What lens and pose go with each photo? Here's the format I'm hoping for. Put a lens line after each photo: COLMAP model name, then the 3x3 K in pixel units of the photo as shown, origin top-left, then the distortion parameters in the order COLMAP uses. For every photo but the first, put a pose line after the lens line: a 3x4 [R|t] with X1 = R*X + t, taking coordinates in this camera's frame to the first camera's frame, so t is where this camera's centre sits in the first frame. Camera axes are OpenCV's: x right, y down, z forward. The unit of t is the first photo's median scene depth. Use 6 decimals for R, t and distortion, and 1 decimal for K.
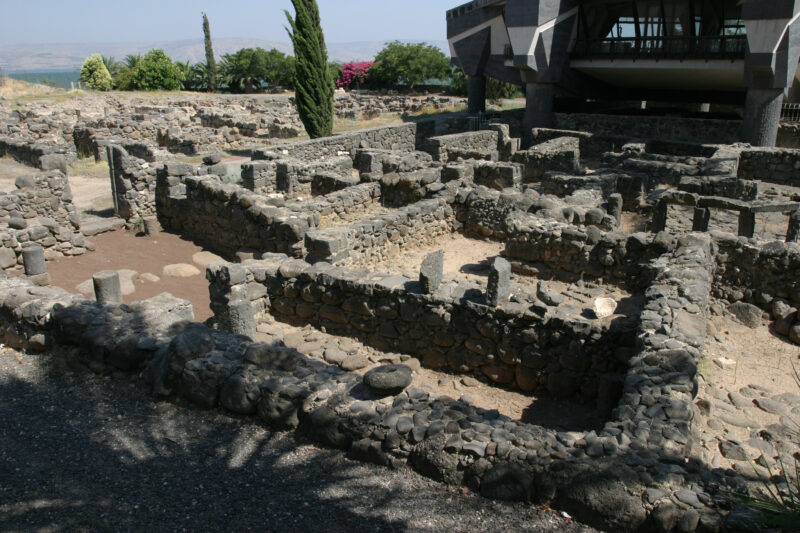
lens RADIAL K [[619.4, 0, 400.3], [0, 619.4, 264.6], [0, 0, 1]] dist [-0.079818, 0.037453]
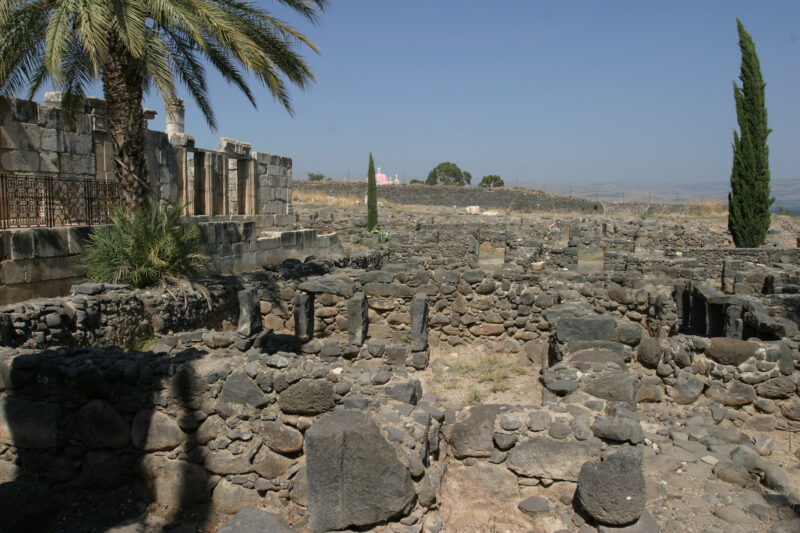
lens RADIAL K [[619.4, 0, 399.3], [0, 619.4, 265.0], [0, 0, 1]] dist [-0.079818, 0.037453]
pose [[0.324788, 0.096207, -0.940881, 0.561651], [-0.296230, 0.955106, -0.004595, 0.001234], [0.898199, 0.280210, 0.338706, 0.101920]]
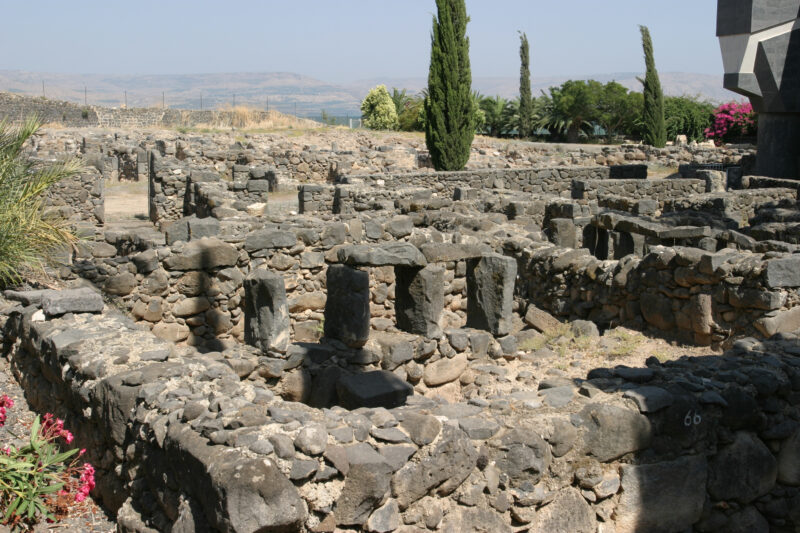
lens RADIAL K [[990.1, 0, 399.4], [0, 990.1, 268.4], [0, 0, 1]] dist [-0.019007, 0.000000]
pose [[0.866404, 0.088525, -0.491434, 0.398046], [-0.166159, 0.979187, -0.116554, 0.068800], [0.470888, 0.182639, 0.863080, -0.115758]]
